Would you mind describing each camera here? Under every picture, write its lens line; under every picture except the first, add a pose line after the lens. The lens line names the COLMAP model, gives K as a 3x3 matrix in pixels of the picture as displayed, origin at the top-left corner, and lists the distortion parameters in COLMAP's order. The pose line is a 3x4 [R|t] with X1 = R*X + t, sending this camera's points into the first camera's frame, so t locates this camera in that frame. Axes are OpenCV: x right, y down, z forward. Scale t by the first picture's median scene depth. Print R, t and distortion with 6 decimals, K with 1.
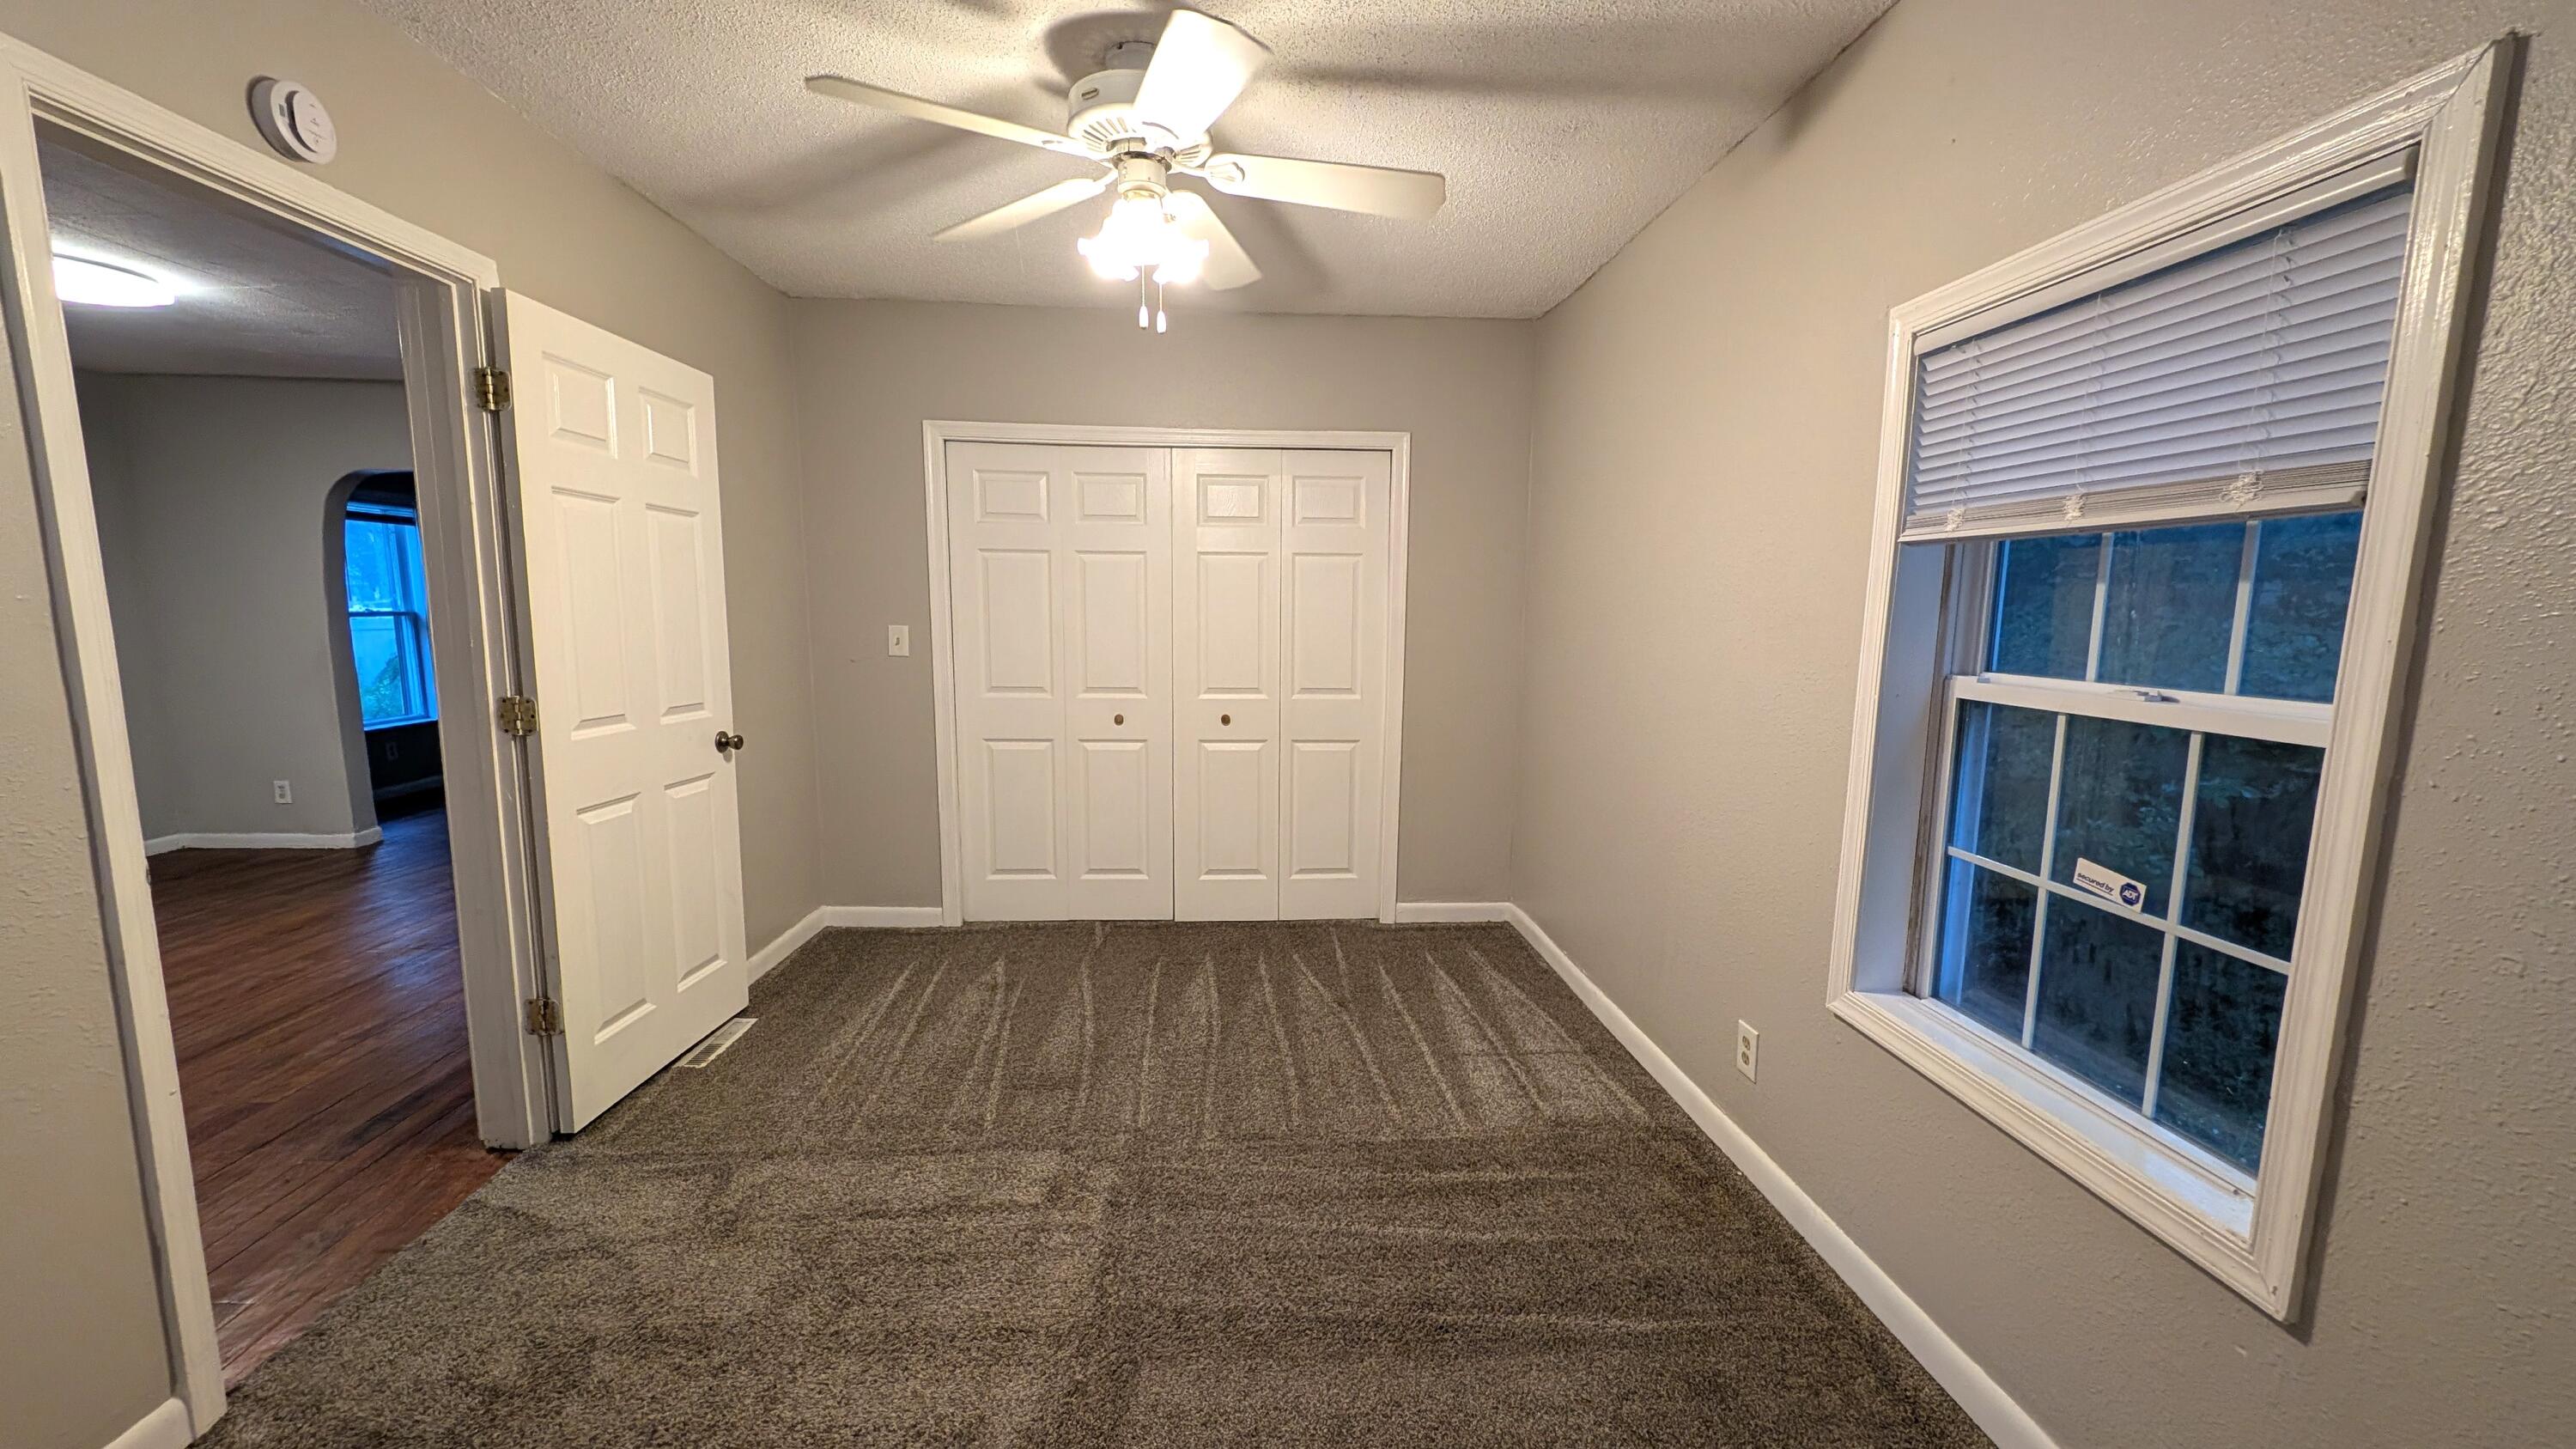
lens RADIAL K [[902.5, 0, 1288.0], [0, 902.5, 724.5], [0, 0, 1]] dist [-0.000268, -0.003624]
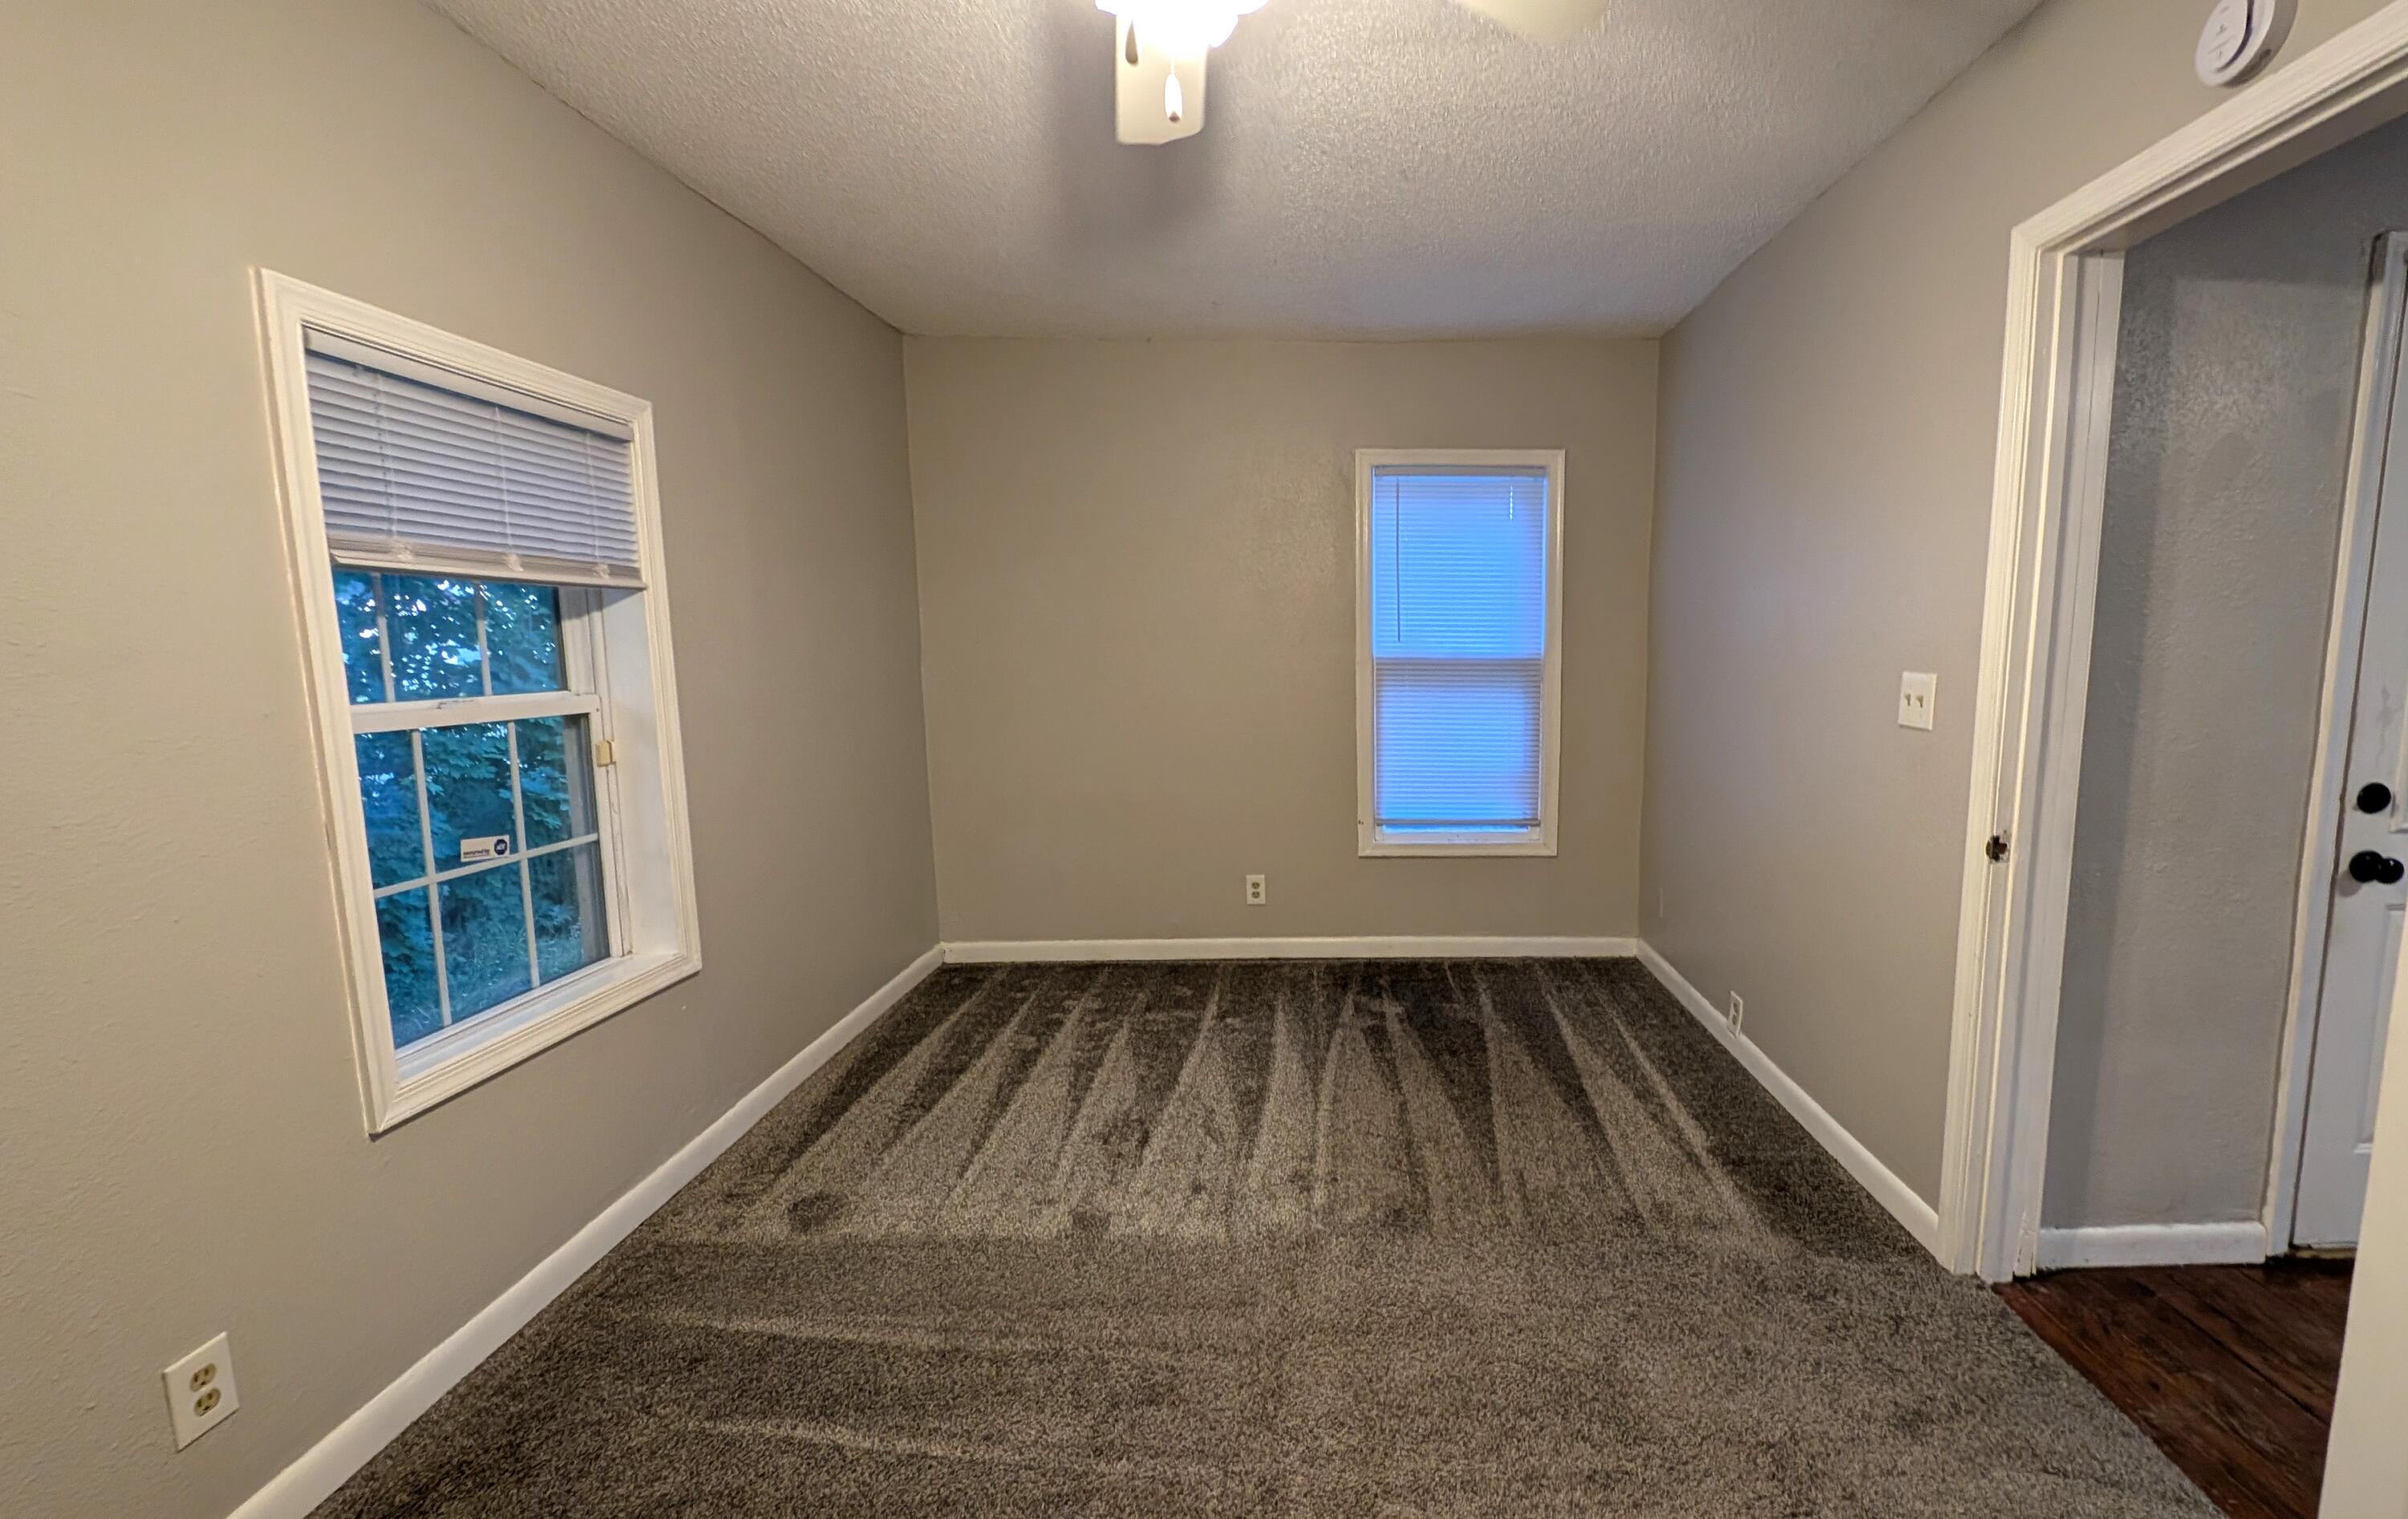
lens RADIAL K [[985.0, 0, 1204.0], [0, 985.0, 759.5], [0, 0, 1]] dist [-0.000139, -0.000033]
pose [[-0.983371, -0.010420, 0.181309, -0.376063], [0.035278, 0.968375, 0.246991, -0.263737], [-0.178149, 0.249280, -0.951905, 2.124505]]
